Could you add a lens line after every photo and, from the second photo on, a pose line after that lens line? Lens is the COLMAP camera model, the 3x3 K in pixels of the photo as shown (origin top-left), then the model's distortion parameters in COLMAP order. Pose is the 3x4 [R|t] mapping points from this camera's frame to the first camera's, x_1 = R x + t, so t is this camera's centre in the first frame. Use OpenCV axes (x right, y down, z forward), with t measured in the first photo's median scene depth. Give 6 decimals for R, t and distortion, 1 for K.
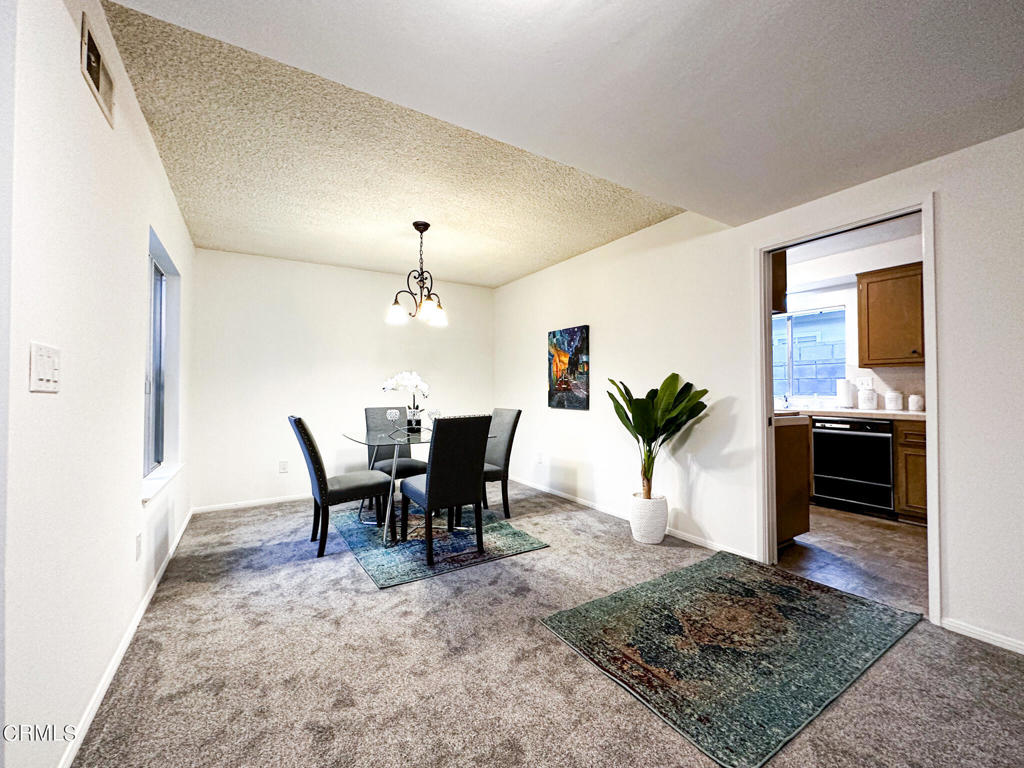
lens RADIAL K [[412.4, 0, 514.9], [0, 412.4, 381.2], [0, 0, 1]] dist [-0.002506, 0.000697]
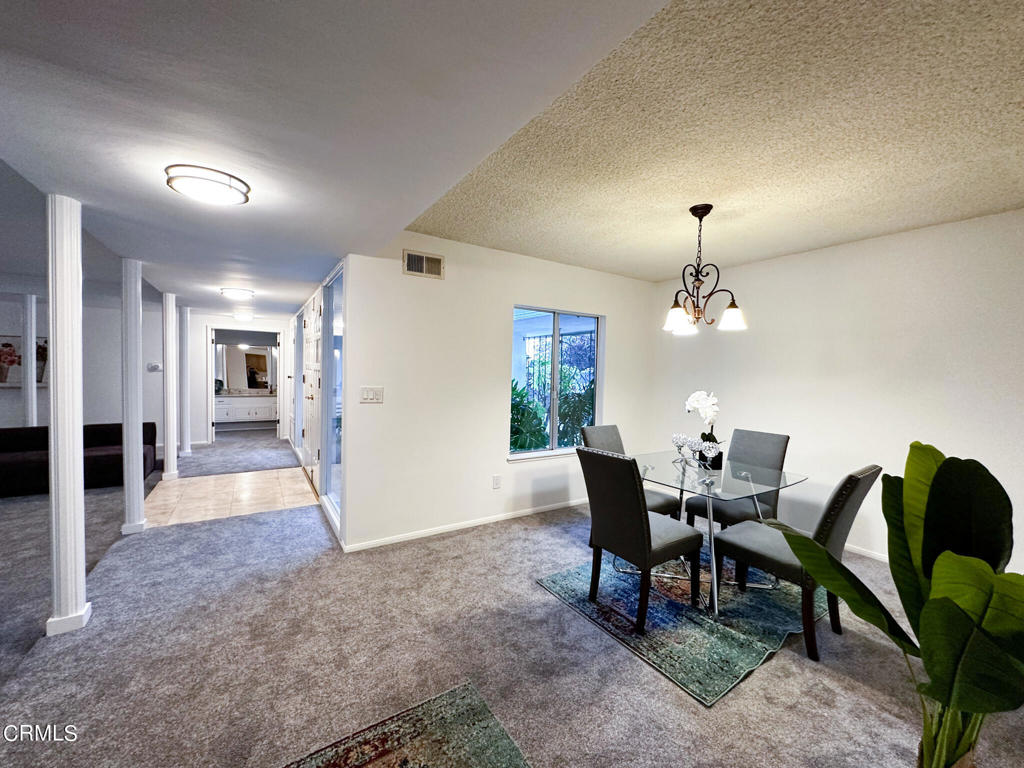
lens RADIAL K [[412.4, 0, 514.2], [0, 412.4, 387.7], [0, 0, 1]] dist [-0.002506, 0.000697]
pose [[0.017978, 0.033624, -0.999273, 0.388410], [-0.006343, 0.999418, 0.033514, -0.031962], [0.999818, 0.005736, 0.018180, 0.450668]]
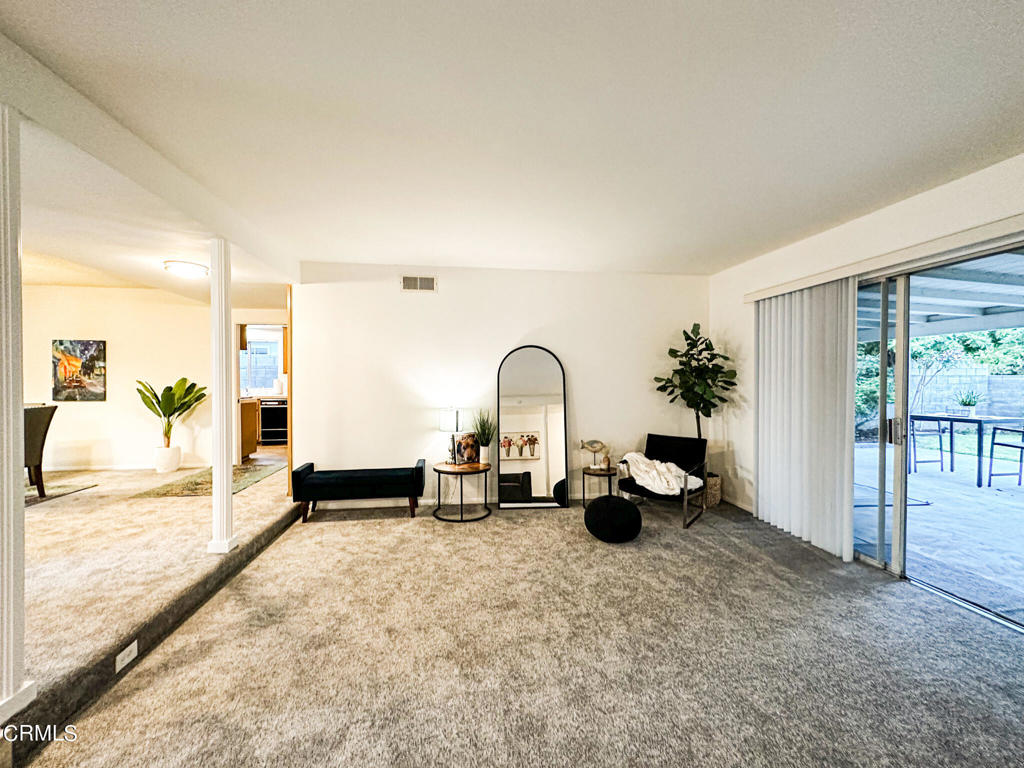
lens RADIAL K [[412.4, 0, 516.8], [0, 412.4, 380.4], [0, 0, 1]] dist [-0.002506, 0.000697]
pose [[0.399235, 0.000261, 0.916849, -0.665706], [-0.021013, 0.999740, 0.008866, -0.052476], [-0.916608, -0.022805, 0.399136, -1.021956]]
